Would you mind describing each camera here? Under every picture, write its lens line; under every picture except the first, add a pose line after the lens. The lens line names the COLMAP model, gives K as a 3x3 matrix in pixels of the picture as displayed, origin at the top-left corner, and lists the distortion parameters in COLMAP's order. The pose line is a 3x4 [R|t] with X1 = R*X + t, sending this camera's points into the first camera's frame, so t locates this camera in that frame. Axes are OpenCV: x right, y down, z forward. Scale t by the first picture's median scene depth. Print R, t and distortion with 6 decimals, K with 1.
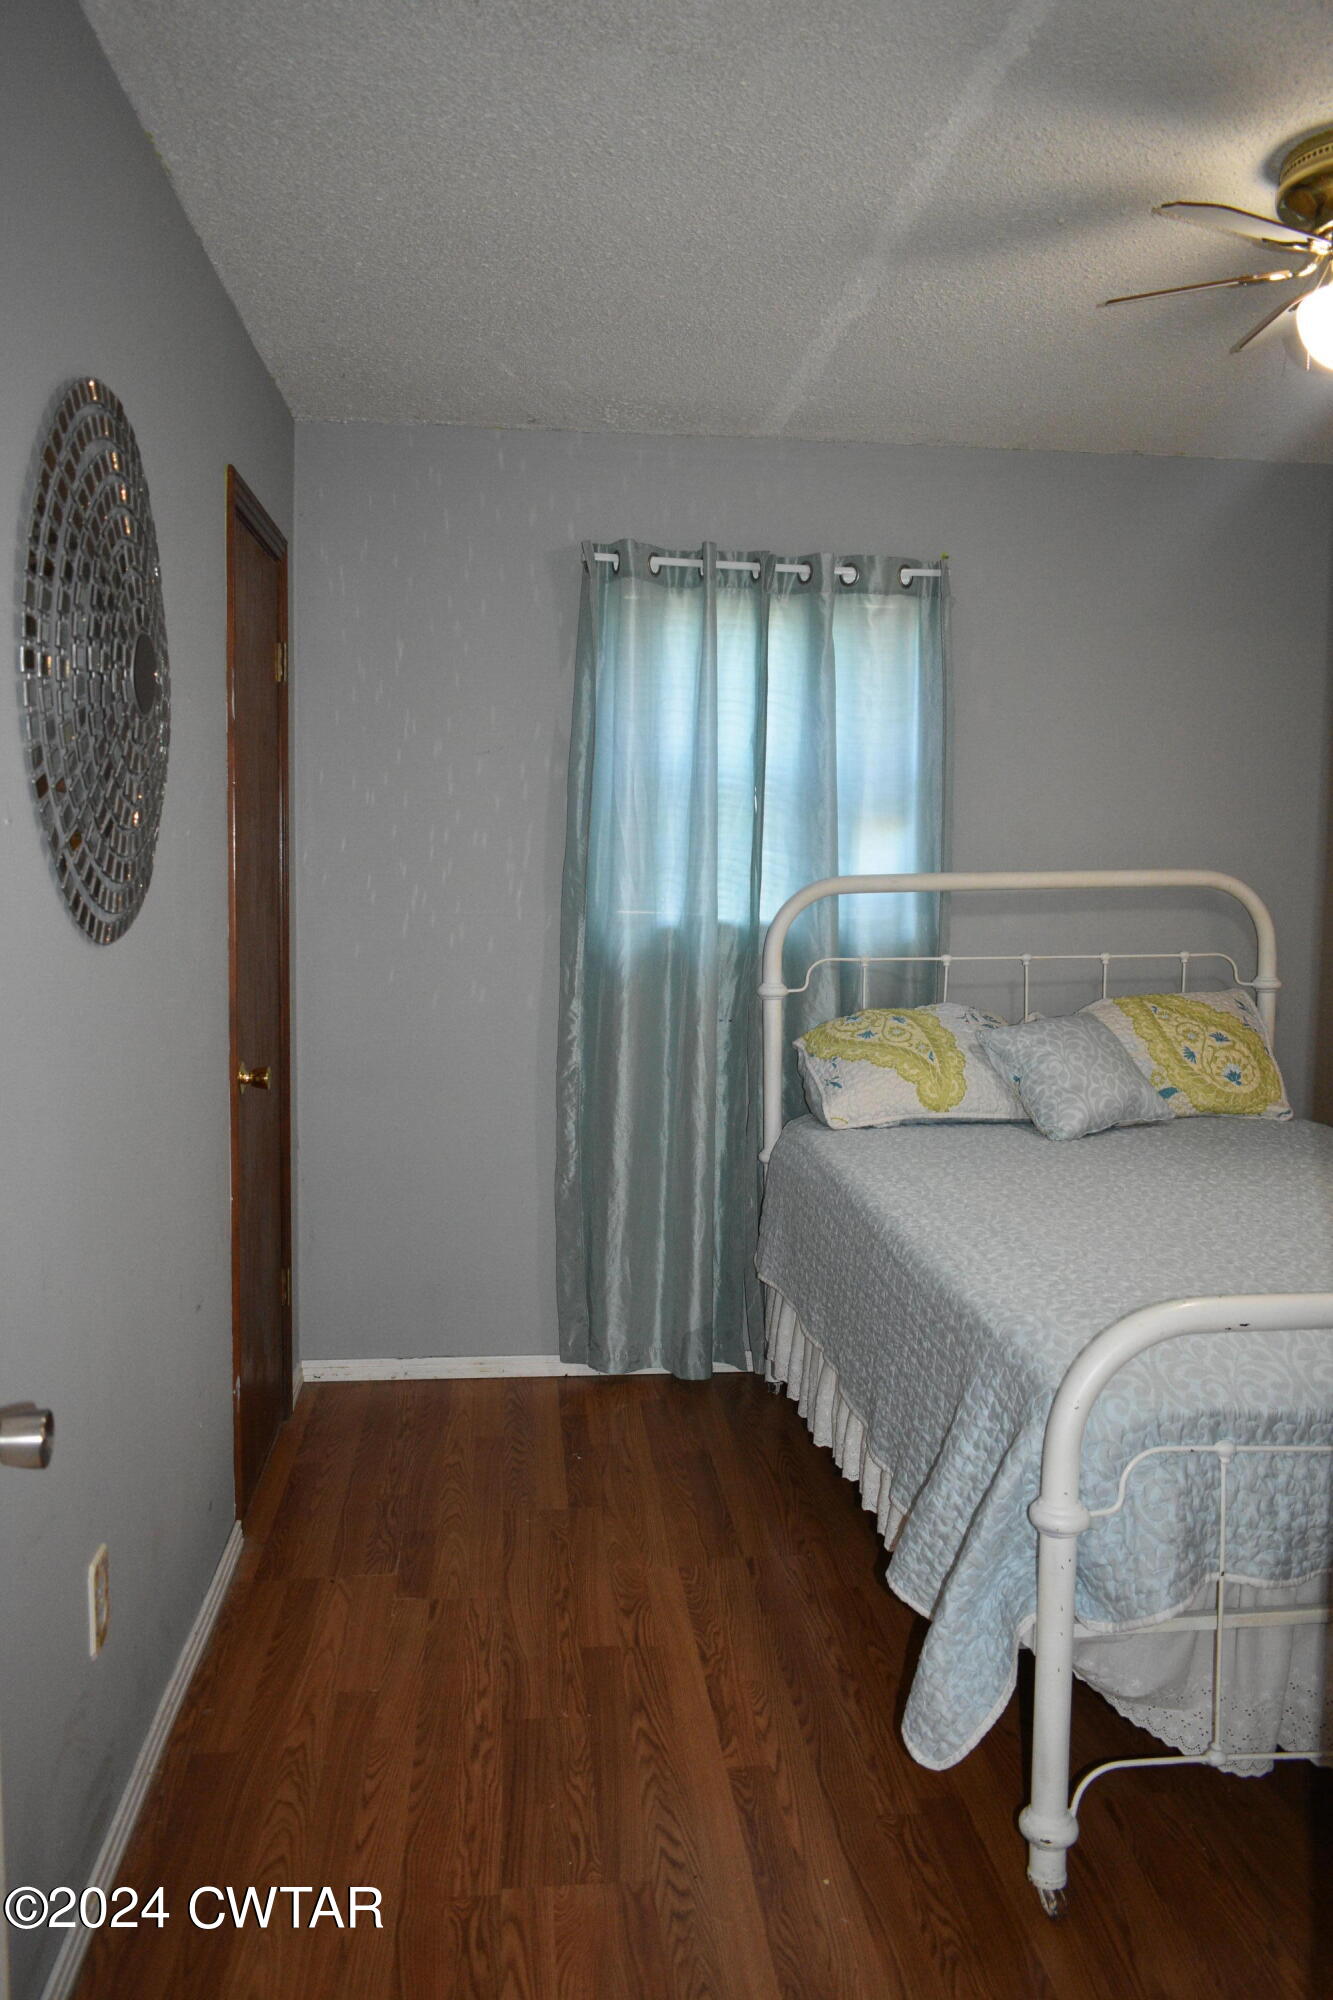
lens RADIAL K [[1543.6, 0, 667.0], [0, 1543.6, 1003.6], [0, 0, 1]] dist [-0.021137, 0.009837]
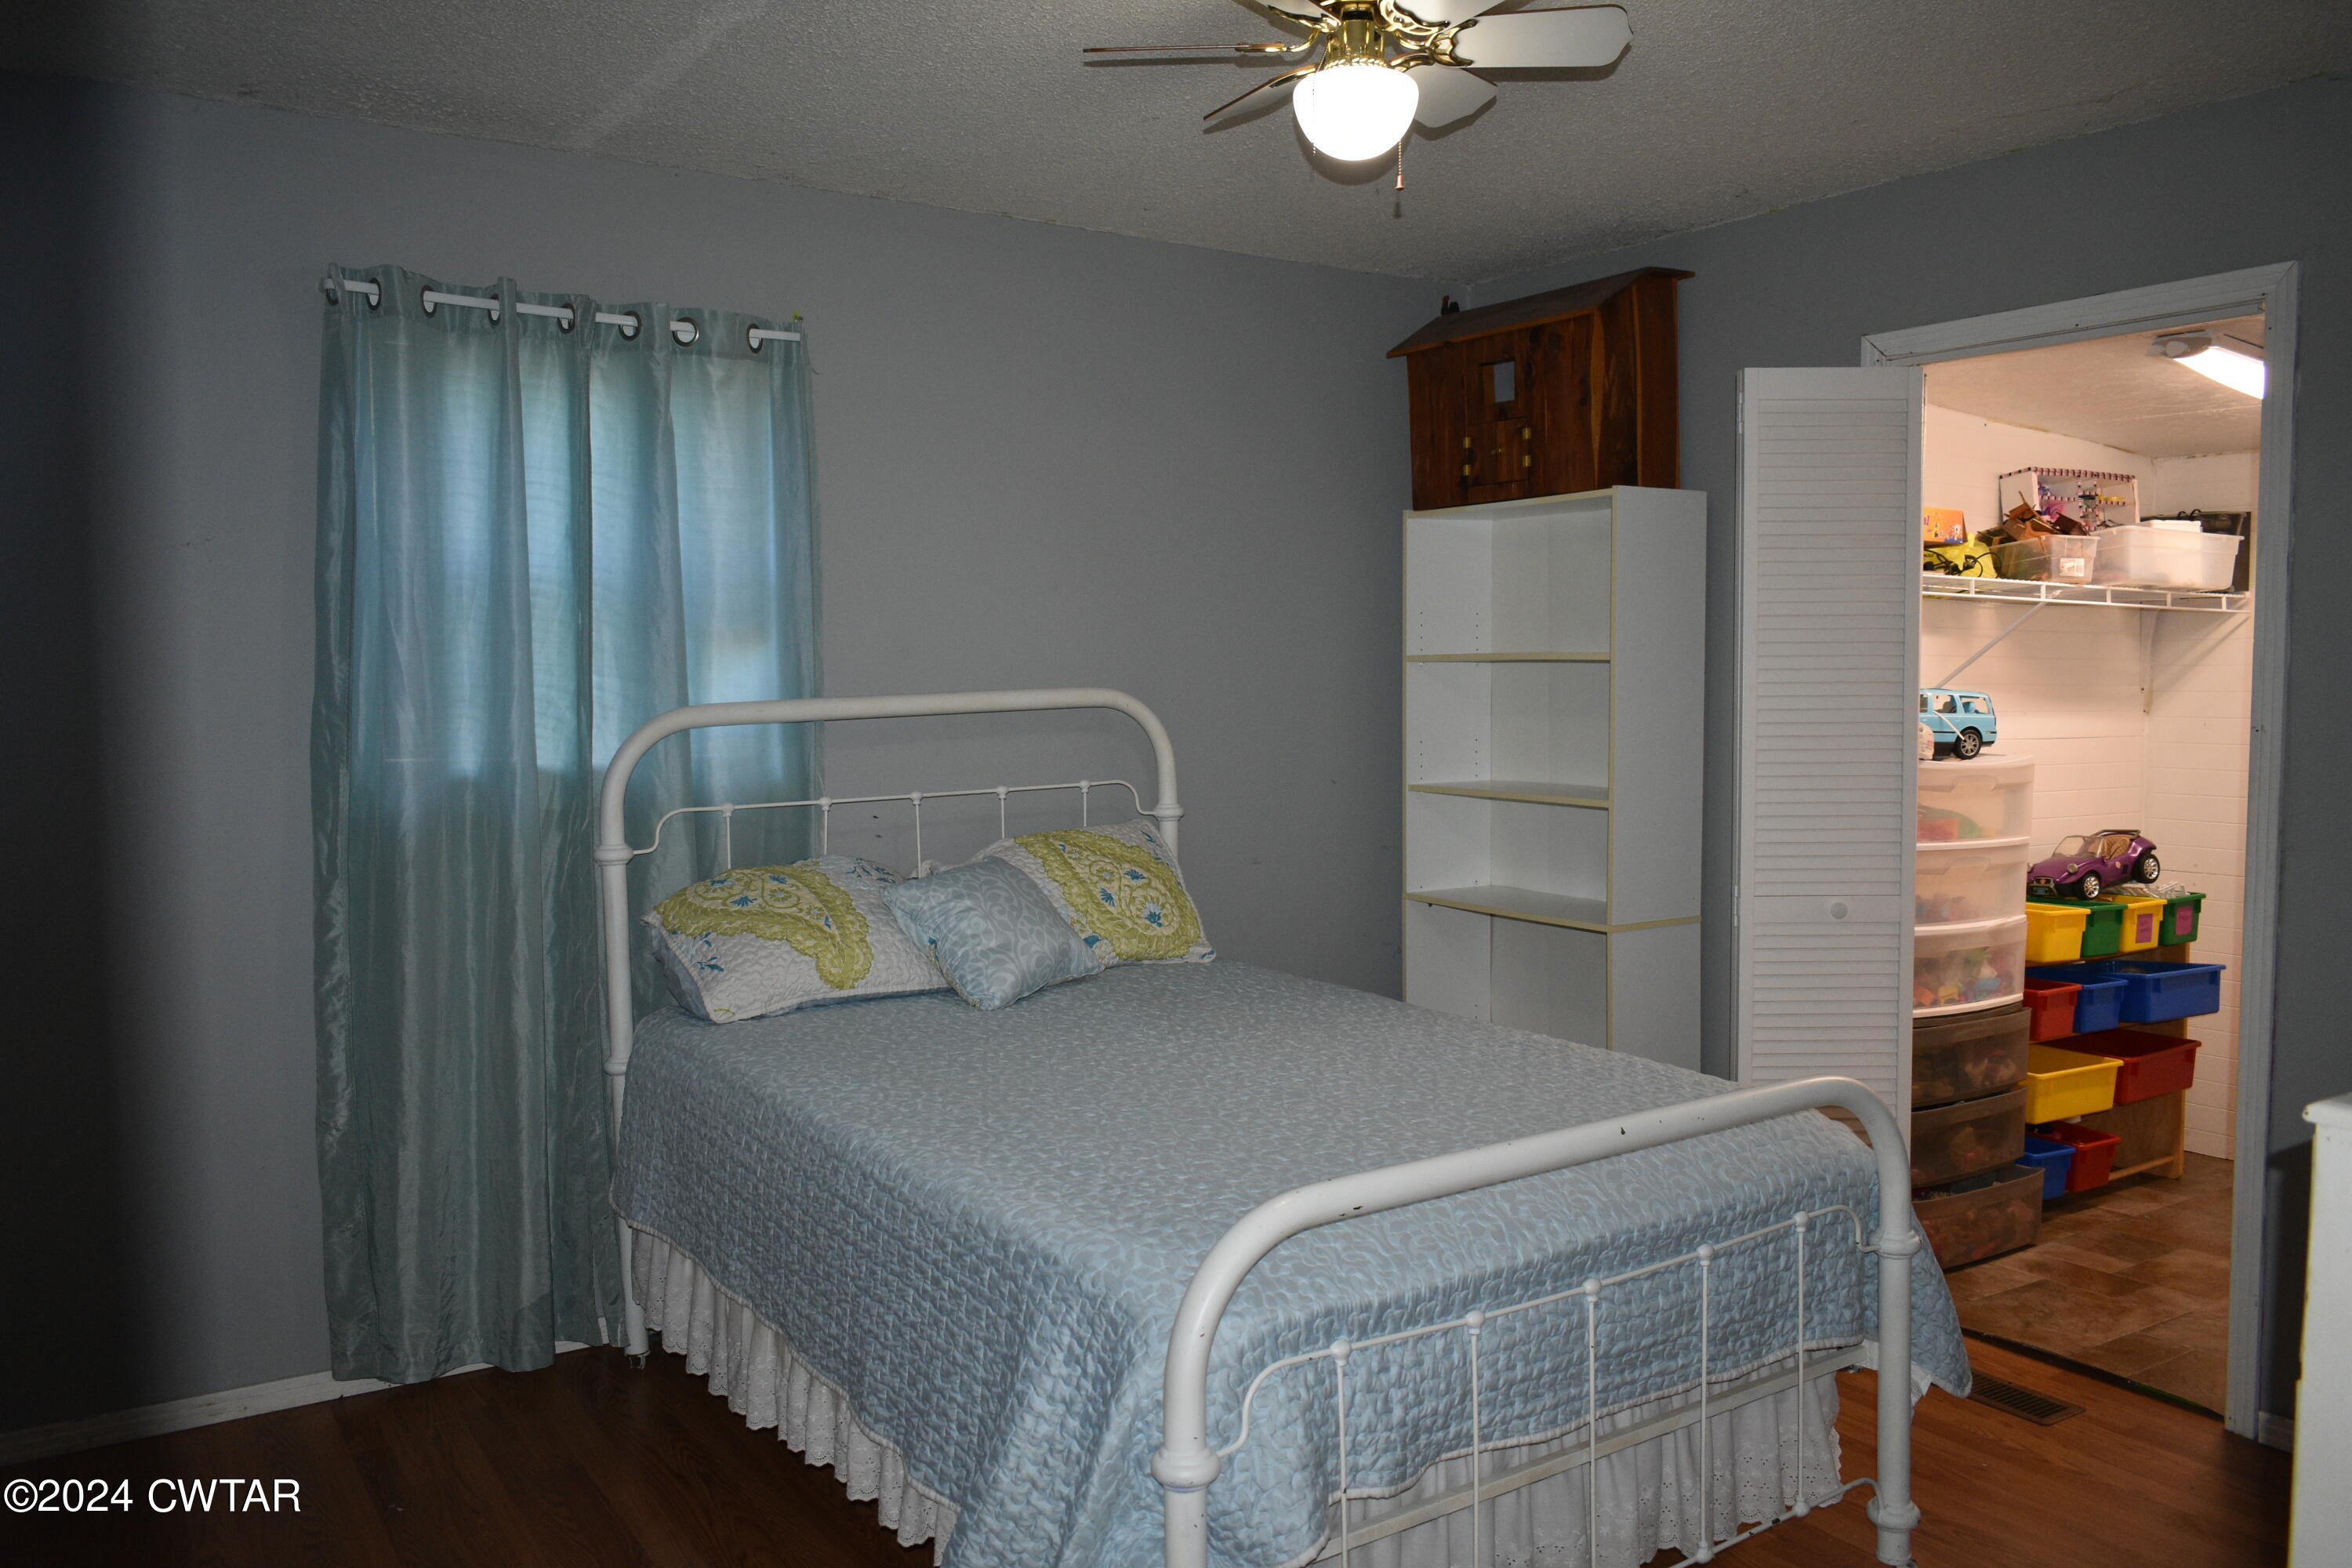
lens RADIAL K [[1815.3, 0, 1178.6], [0, 1815.3, 781.7], [0, 0, 1]] dist [-0.021137, 0.009837]
pose [[0.886294, -0.044284, 0.461002, -0.101414], [0.056933, 0.998286, -0.013560, -0.016360], [-0.459611, 0.038264, 0.887296, 0.051956]]
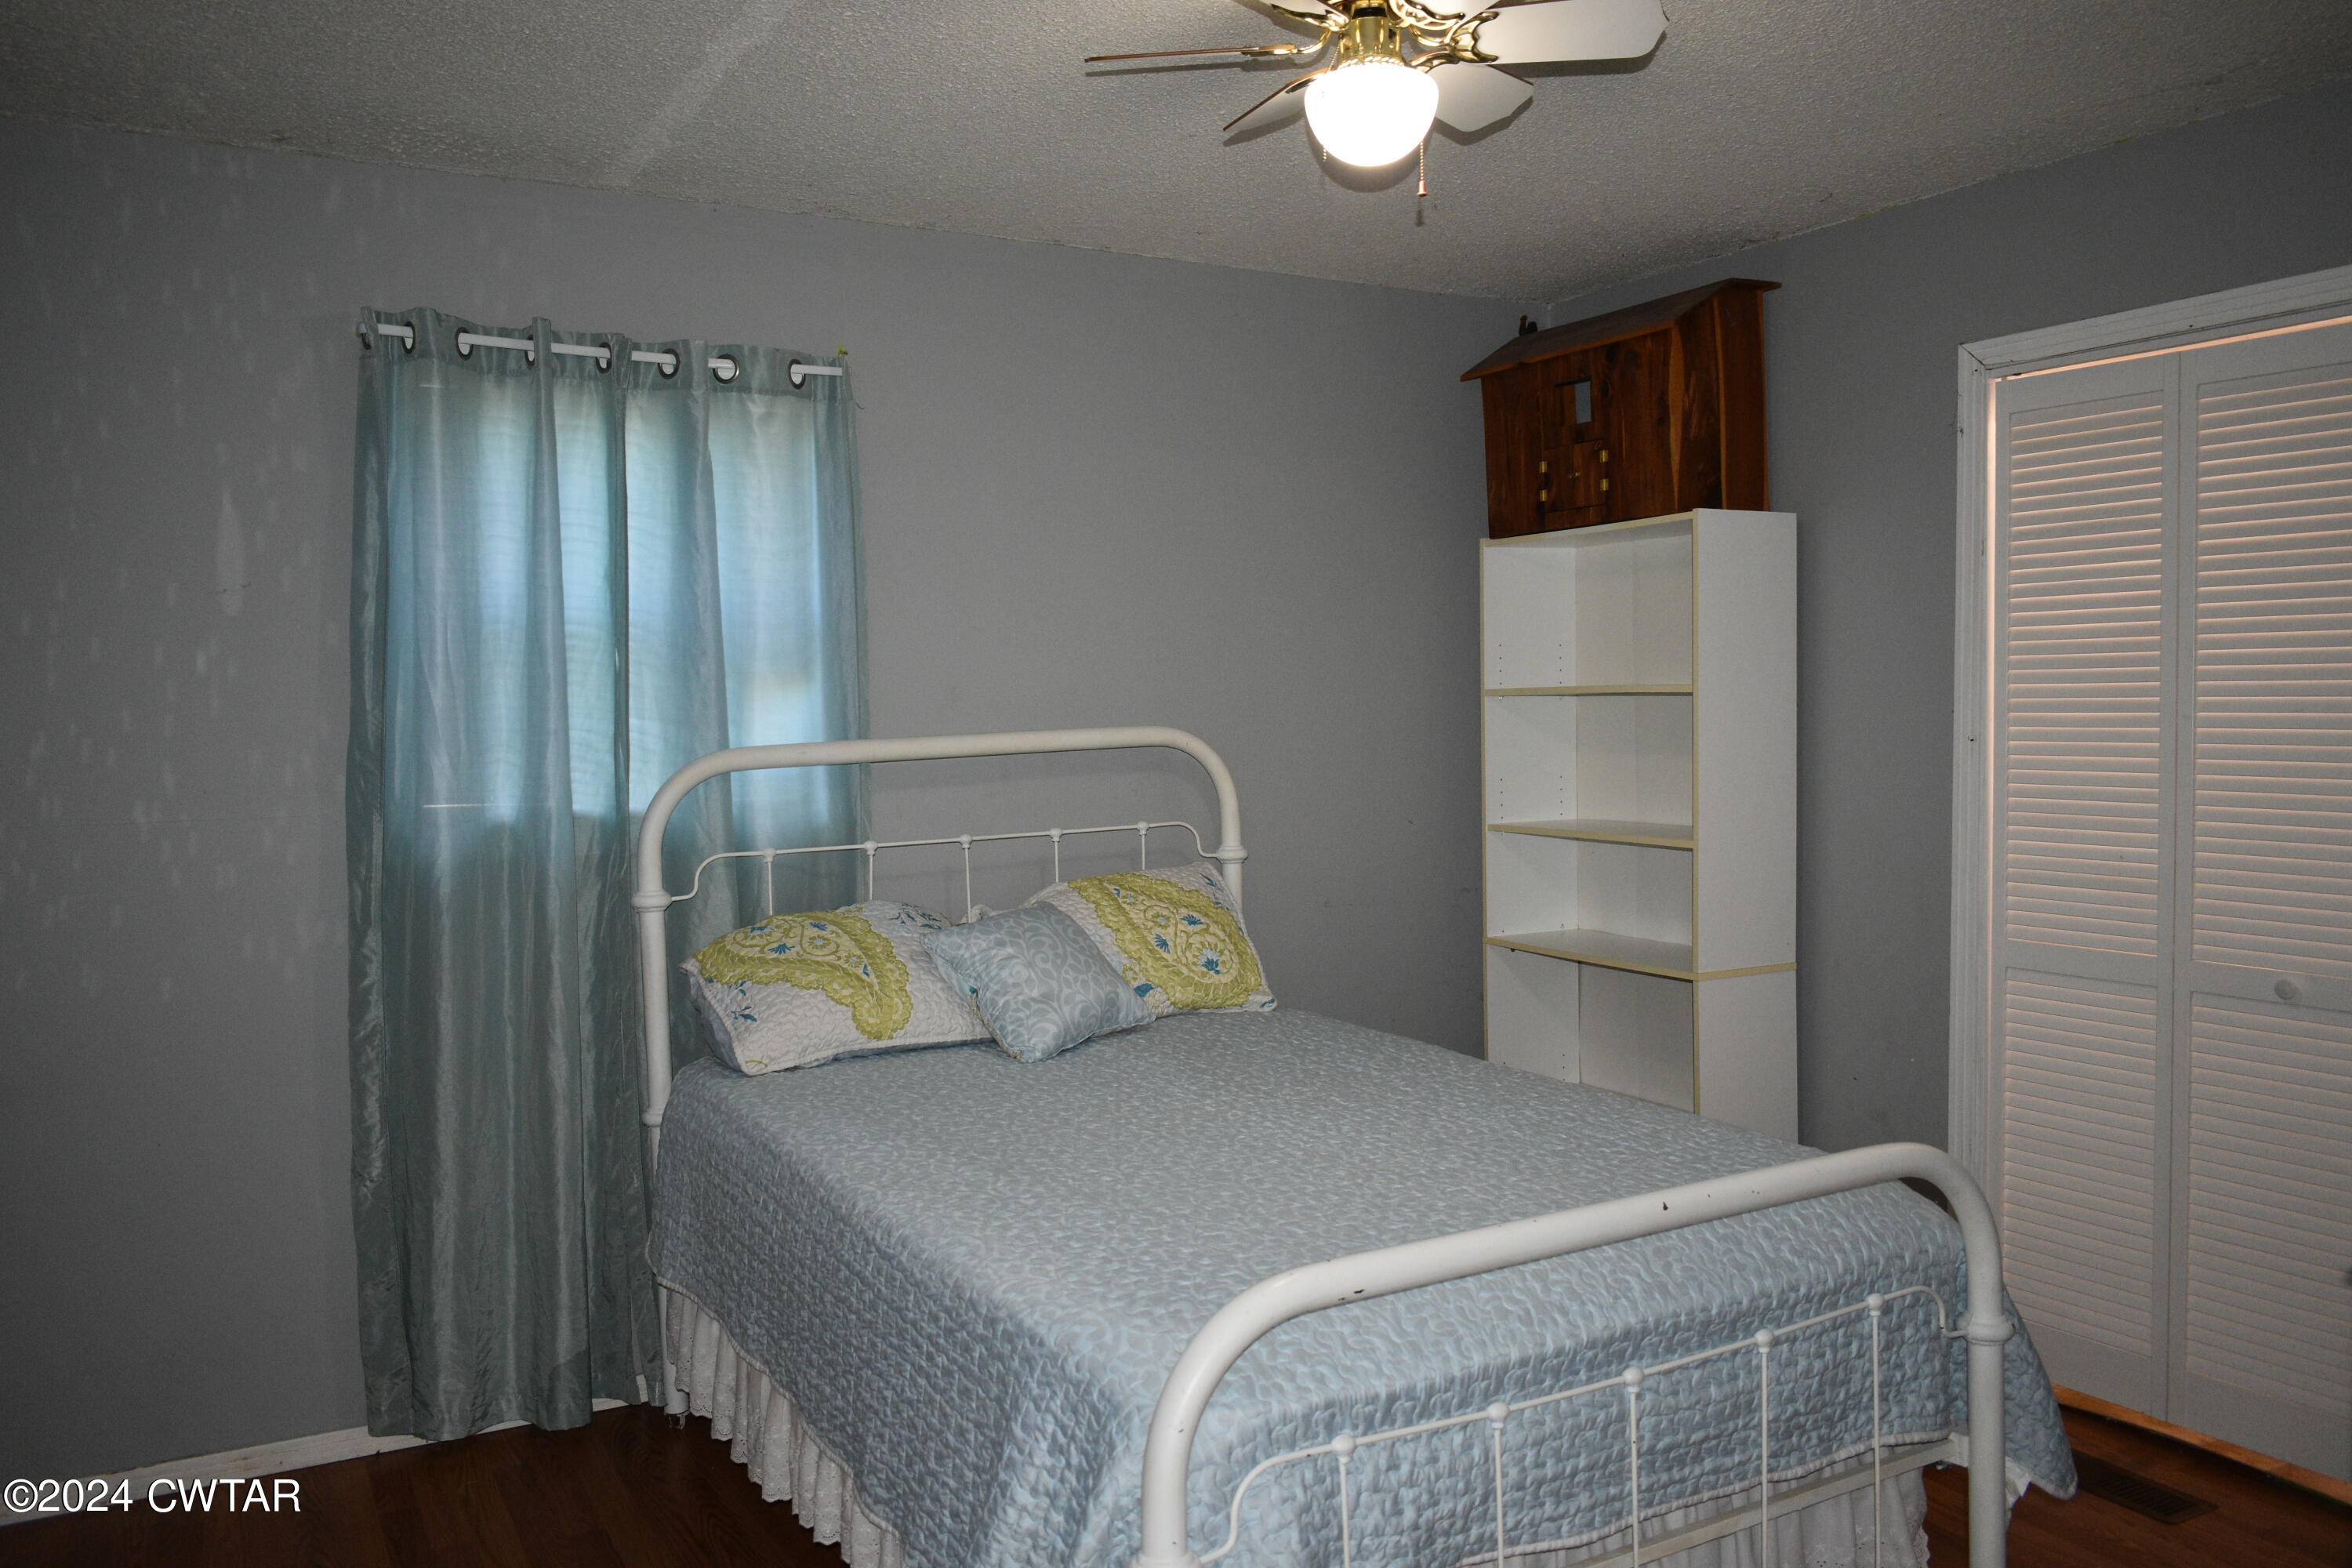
lens RADIAL K [[1815.3, 0, 1177.3], [0, 1815.3, 781.6], [0, 0, 1]] dist [-0.021137, 0.009837]
pose [[0.918050, -0.041037, 0.394334, -0.045175], [0.060838, 0.997430, -0.037837, -0.017444], [-0.391768, 0.058727, 0.918188, 0.067322]]
